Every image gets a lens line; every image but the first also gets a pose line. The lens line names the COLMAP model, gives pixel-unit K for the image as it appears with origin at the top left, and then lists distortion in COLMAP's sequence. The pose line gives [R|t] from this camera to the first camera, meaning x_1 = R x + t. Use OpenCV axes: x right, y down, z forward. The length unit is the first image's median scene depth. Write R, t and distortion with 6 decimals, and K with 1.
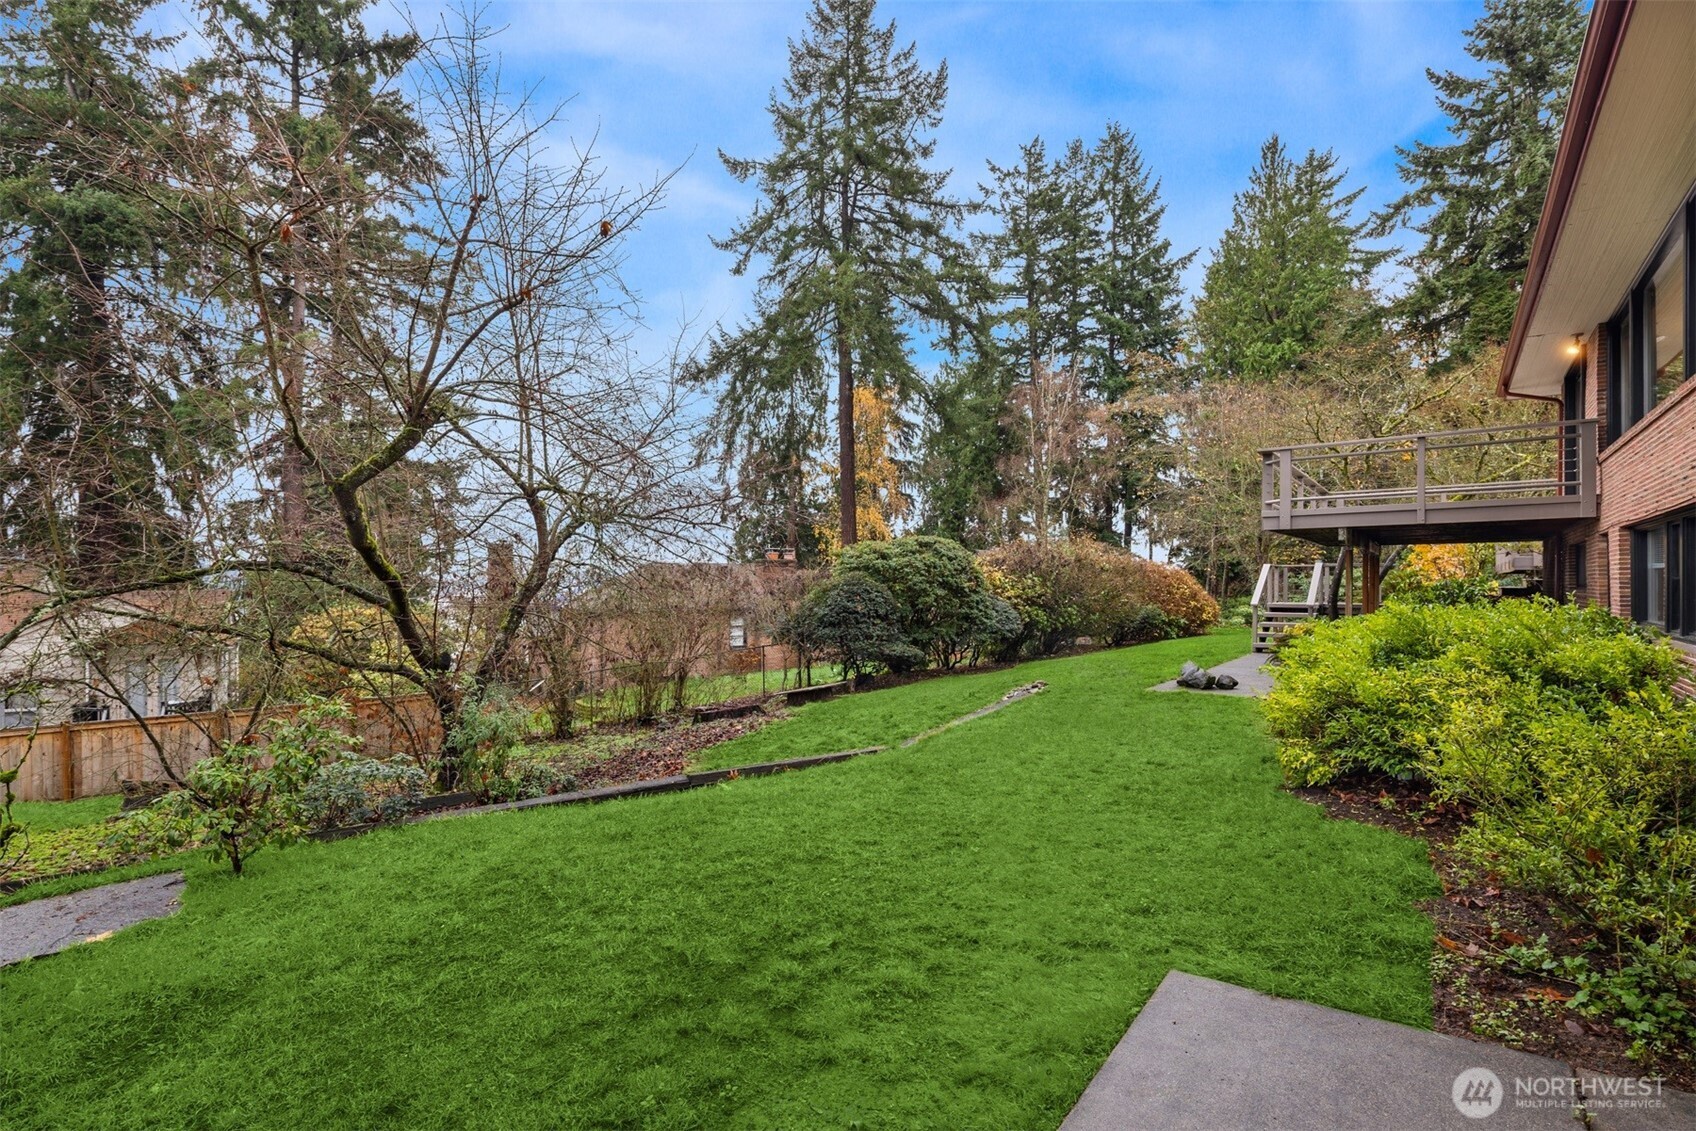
lens RADIAL K [[829.6, 0, 847.3], [0, 829.6, 573.7], [0, 0, 1]] dist [0.004400, -0.002487]
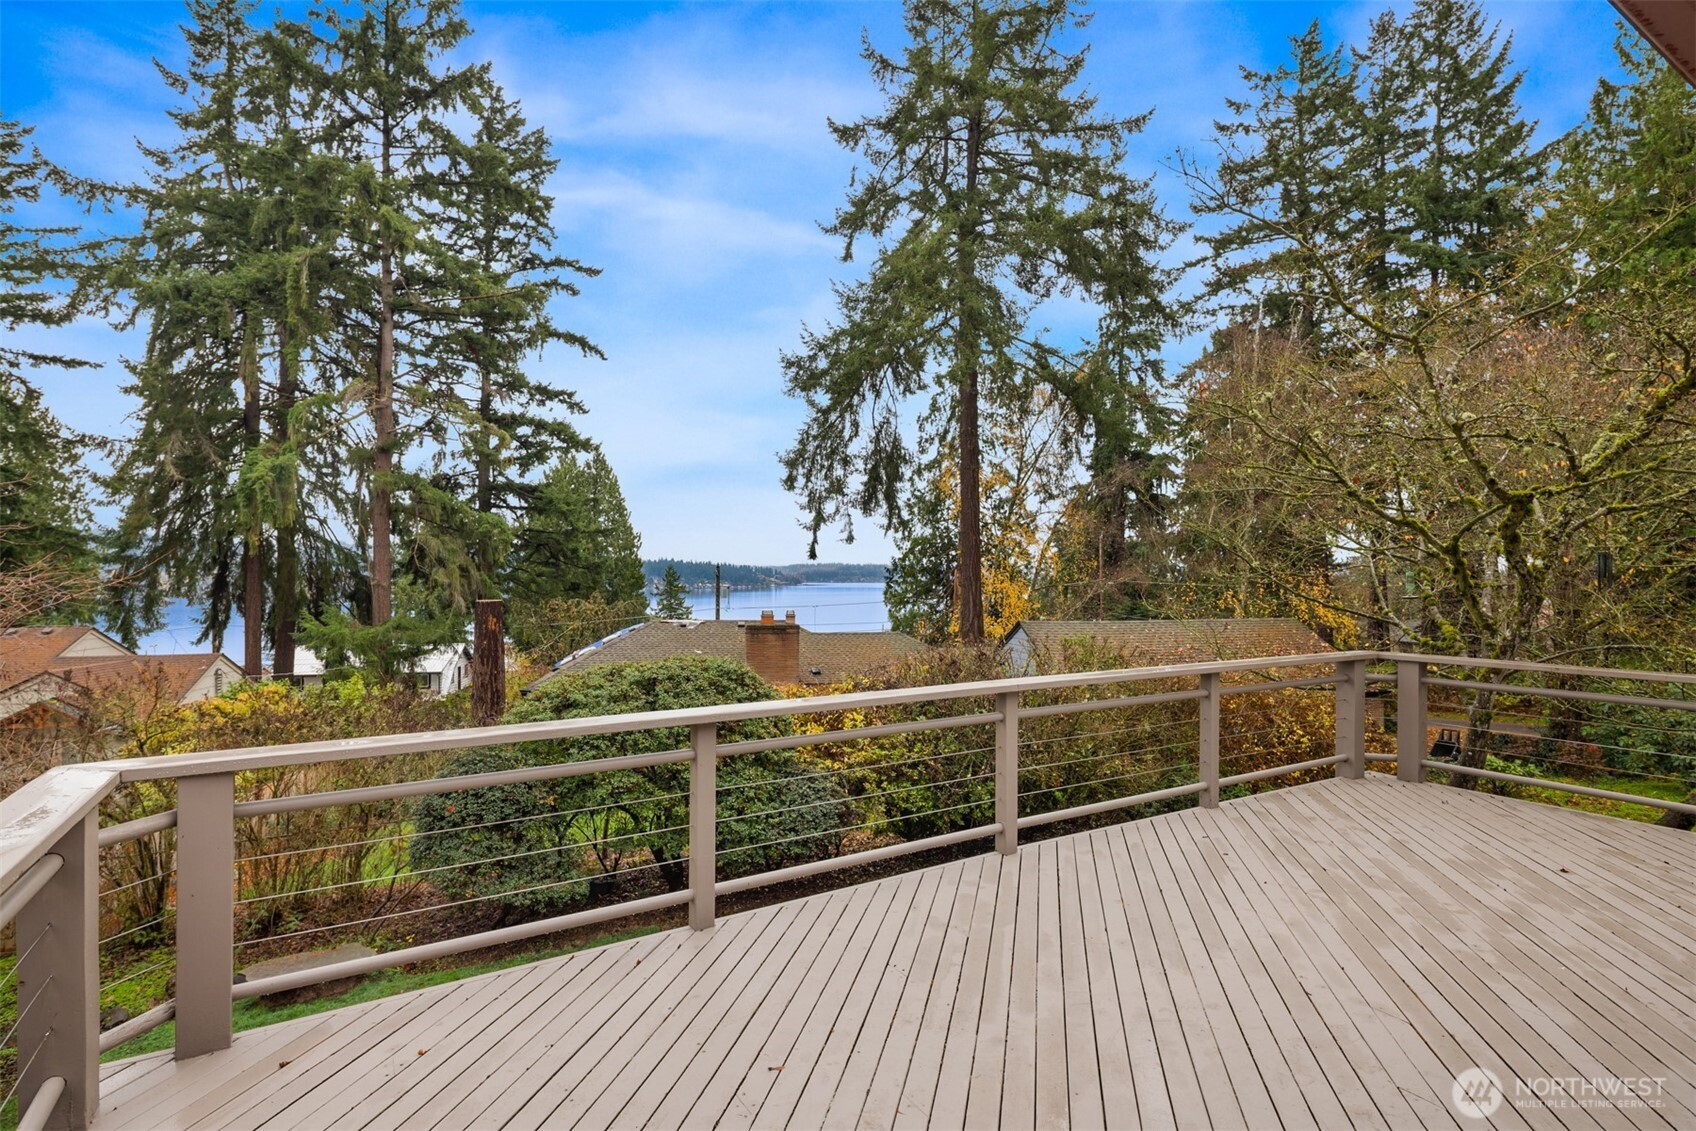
lens RADIAL K [[829.6, 0, 849.5], [0, 829.6, 573.1], [0, 0, 1]] dist [0.004400, -0.002487]
pose [[0.924986, -0.002963, -0.379990, 0.125543], [0.005199, 0.999975, 0.004858, -0.029311], [0.379966, -0.006469, 0.924978, 0.138790]]
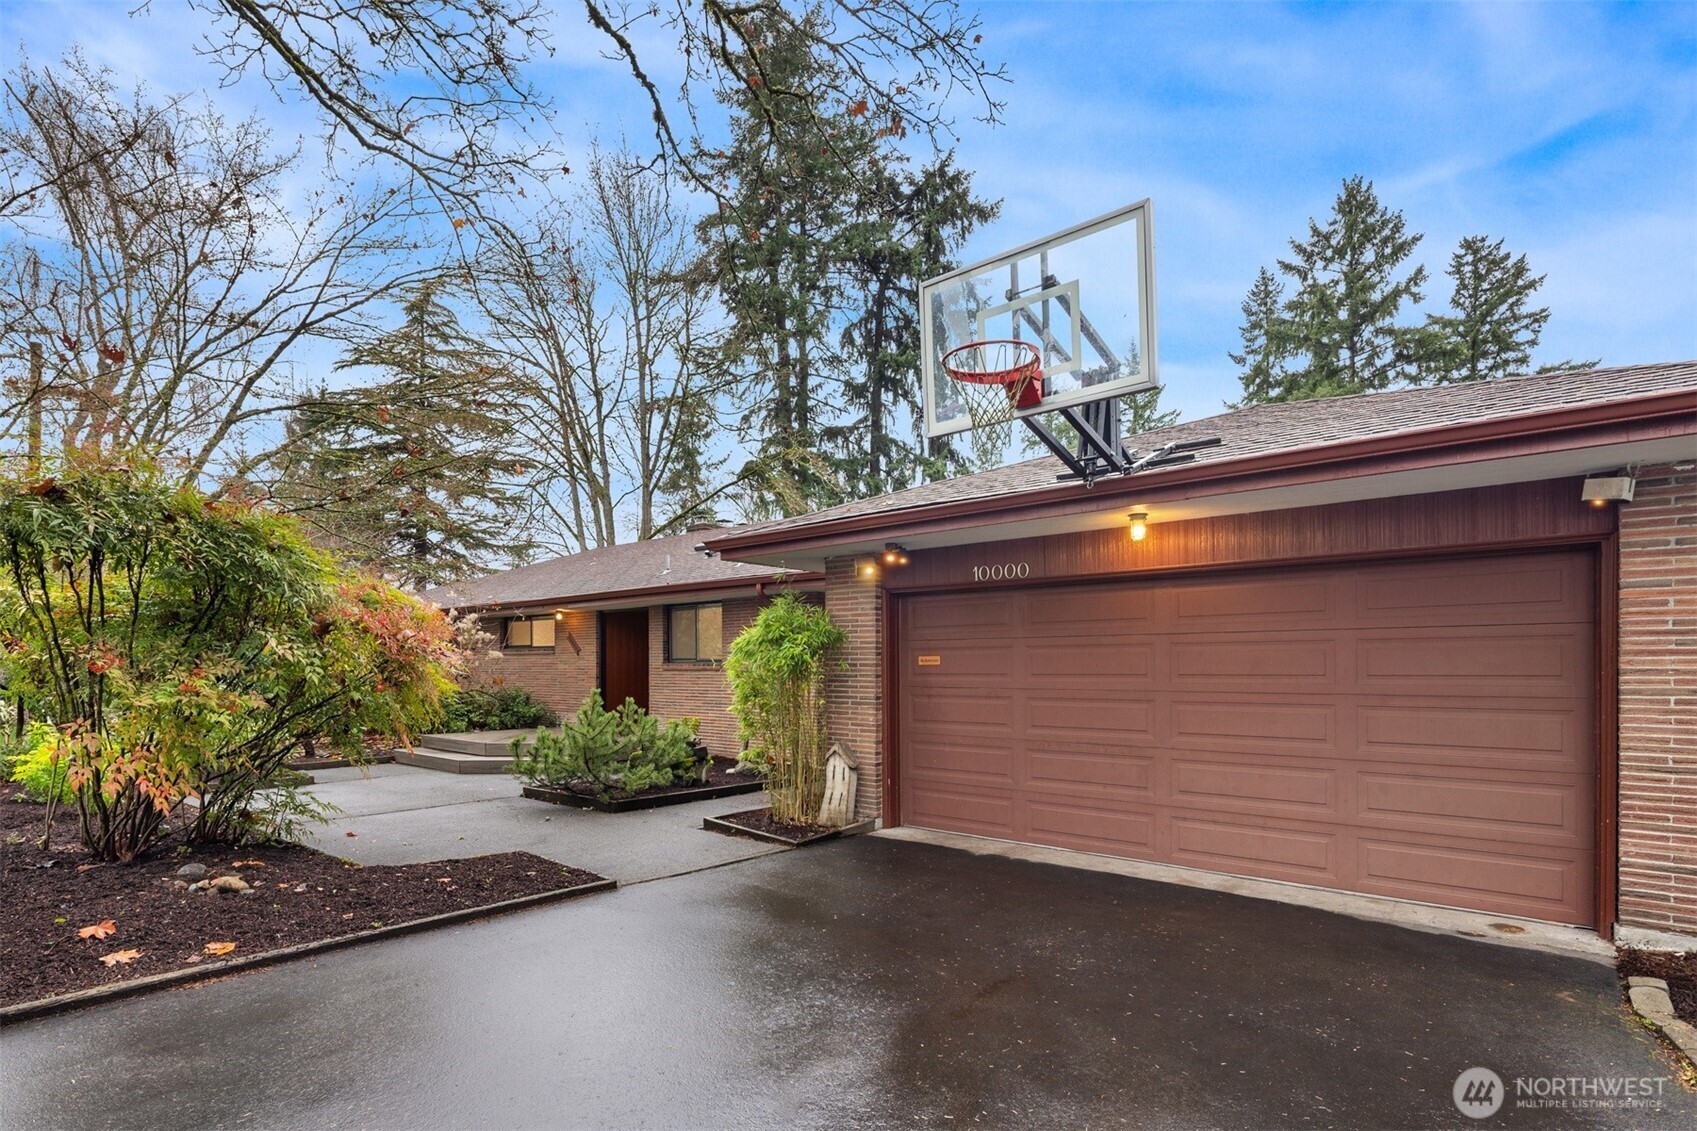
lens RADIAL K [[830.1, 0, 849.0], [0, 830.1, 665.5], [0, 0, 1]] dist [0.004400, -0.002487]
pose [[-0.056715, -0.006193, -0.998371, 0.414428], [0.008165, 0.999944, -0.006667, -0.023198], [0.998357, -0.008530, -0.056661, 0.108402]]
